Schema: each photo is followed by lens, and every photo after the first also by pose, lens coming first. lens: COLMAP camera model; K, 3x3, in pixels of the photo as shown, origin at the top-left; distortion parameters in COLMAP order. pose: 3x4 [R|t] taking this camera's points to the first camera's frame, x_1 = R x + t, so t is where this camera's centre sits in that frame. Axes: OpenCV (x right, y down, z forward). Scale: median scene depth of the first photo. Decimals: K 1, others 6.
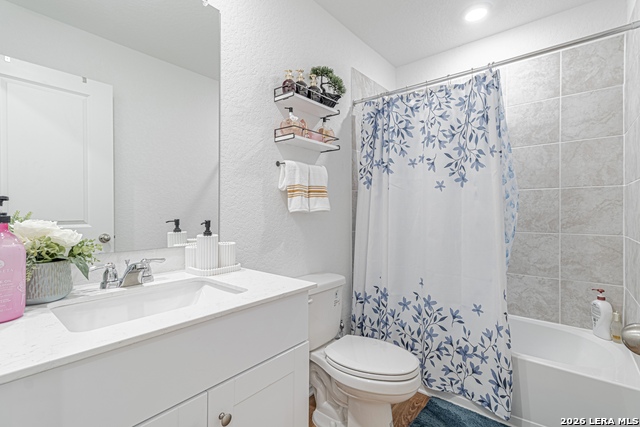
lens RADIAL K [[300.8, 0, 322.2], [0, 300.8, 212.9], [0, 0, 1]] dist [0.005411, -0.000688]
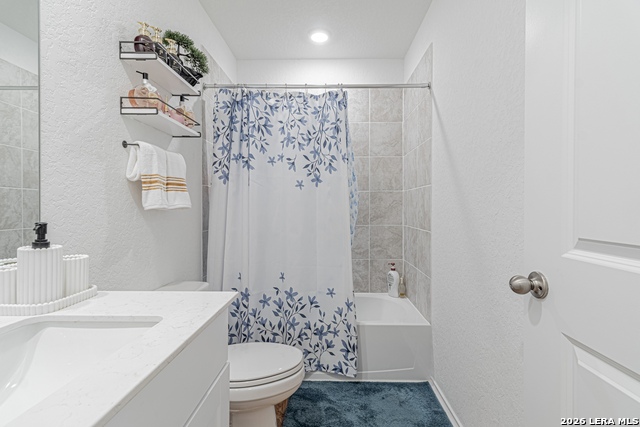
lens RADIAL K [[300.8, 0, 322.4], [0, 300.8, 211.1], [0, 0, 1]] dist [0.005411, -0.000688]
pose [[0.773292, -0.005857, 0.634023, -0.233351], [0.003465, 0.999981, 0.005013, -0.000623], [-0.634041, -0.001680, 0.773298, 0.113736]]
